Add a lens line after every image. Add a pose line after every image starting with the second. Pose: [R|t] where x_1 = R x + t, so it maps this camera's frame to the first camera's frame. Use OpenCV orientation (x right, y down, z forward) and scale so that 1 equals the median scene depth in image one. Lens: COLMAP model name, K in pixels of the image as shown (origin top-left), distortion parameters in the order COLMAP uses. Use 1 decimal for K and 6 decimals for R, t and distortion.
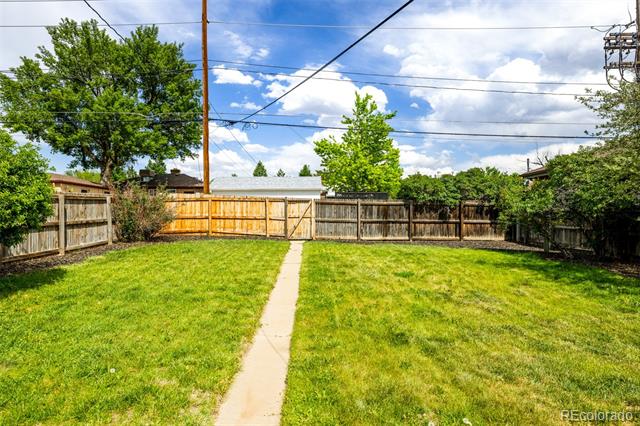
lens RADIAL K [[390.3, 0, 320.3], [0, 390.3, 216.4], [0, 0, 1]] dist [0.000703, -0.000198]
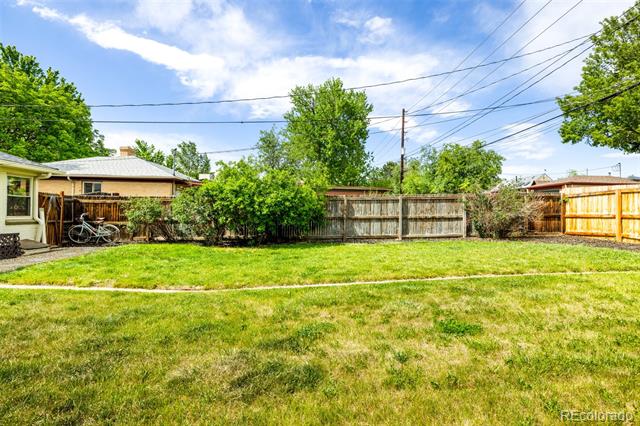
lens RADIAL K [[331.2, 0, 319.7], [0, 331.2, 211.2], [0, 0, 1]] dist [-0.003072, -0.000607]
pose [[-0.021300, -0.004354, -0.999764, 0.341129], [-0.014368, 0.999889, -0.004048, 0.003004], [0.999670, 0.014279, -0.021360, 0.460706]]
